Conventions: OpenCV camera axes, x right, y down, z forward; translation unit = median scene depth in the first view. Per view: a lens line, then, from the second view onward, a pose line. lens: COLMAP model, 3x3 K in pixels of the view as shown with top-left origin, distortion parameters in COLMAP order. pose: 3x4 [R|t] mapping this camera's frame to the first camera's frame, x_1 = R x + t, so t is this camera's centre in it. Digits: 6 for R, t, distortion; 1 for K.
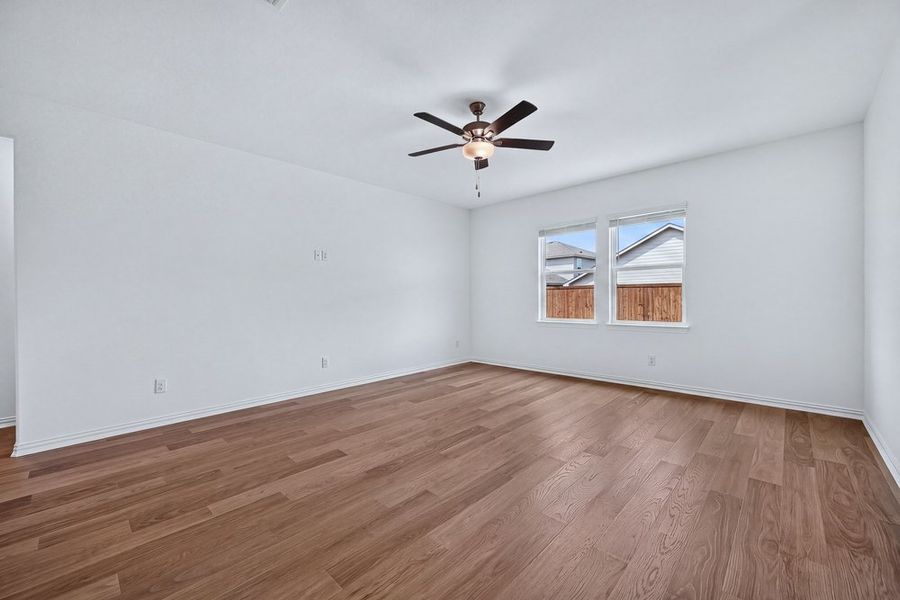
lens RADIAL K [[360.7, 0, 450.0], [0, 360.7, 300.0], [0, 0, 1]] dist [-0.001061, 0.000051]
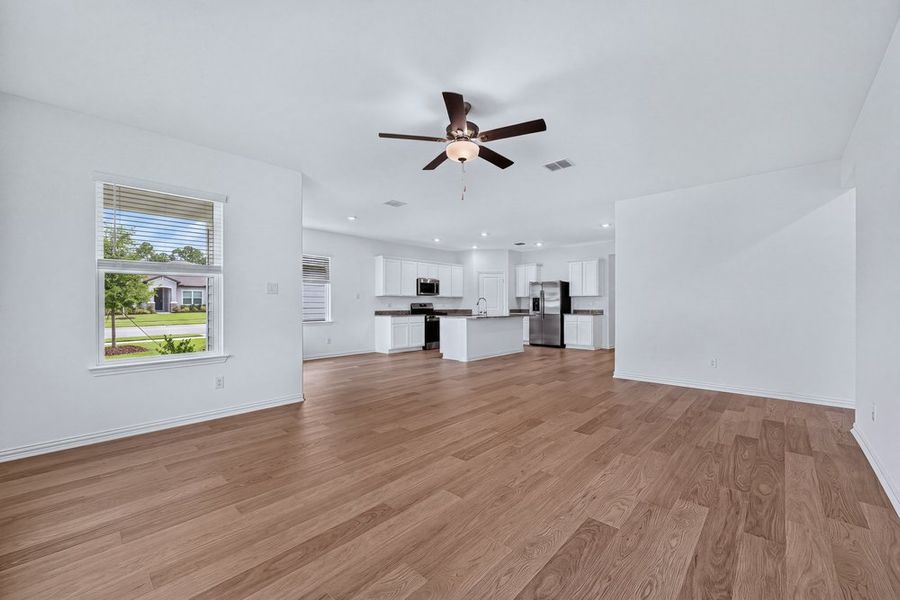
lens RADIAL K [[360.7, 0, 450.0], [0, 360.7, 300.0], [0, 0, 1]] dist [-0.001061, 0.000051]
pose [[-0.999827, 0.015015, -0.010947, 0.131924], [0.015108, 0.999850, -0.008505, -0.010274], [0.010818, -0.008668, -0.999904, 2.057144]]
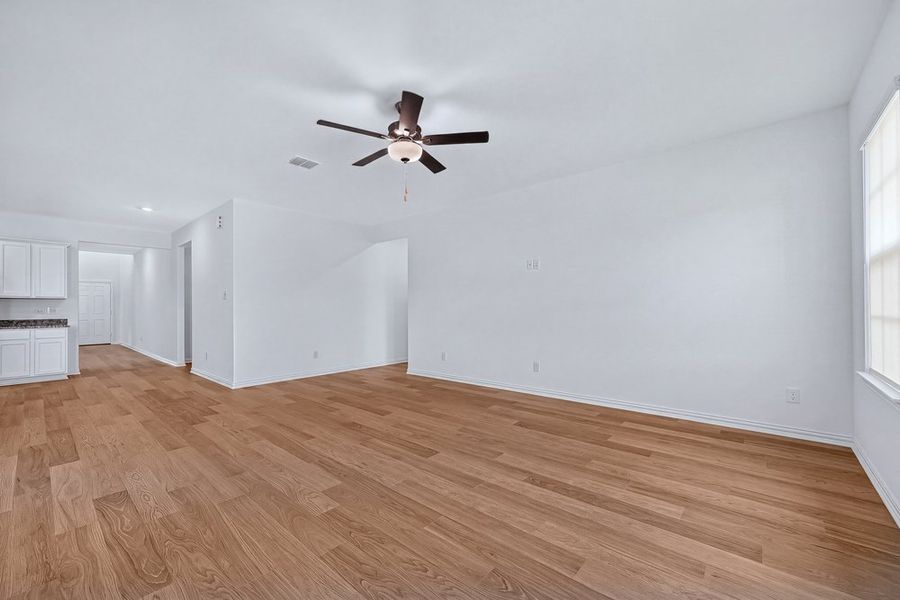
lens RADIAL K [[362.6, 0, 455.6], [0, 362.6, 305.5], [0, 0, 1]] dist [-0.000732, -0.000001]
pose [[0.046908, 0.003417, -0.998893, 1.086420], [0.006150, 0.999974, 0.003710, -0.014309], [0.998880, -0.006317, 0.046886, 1.131441]]
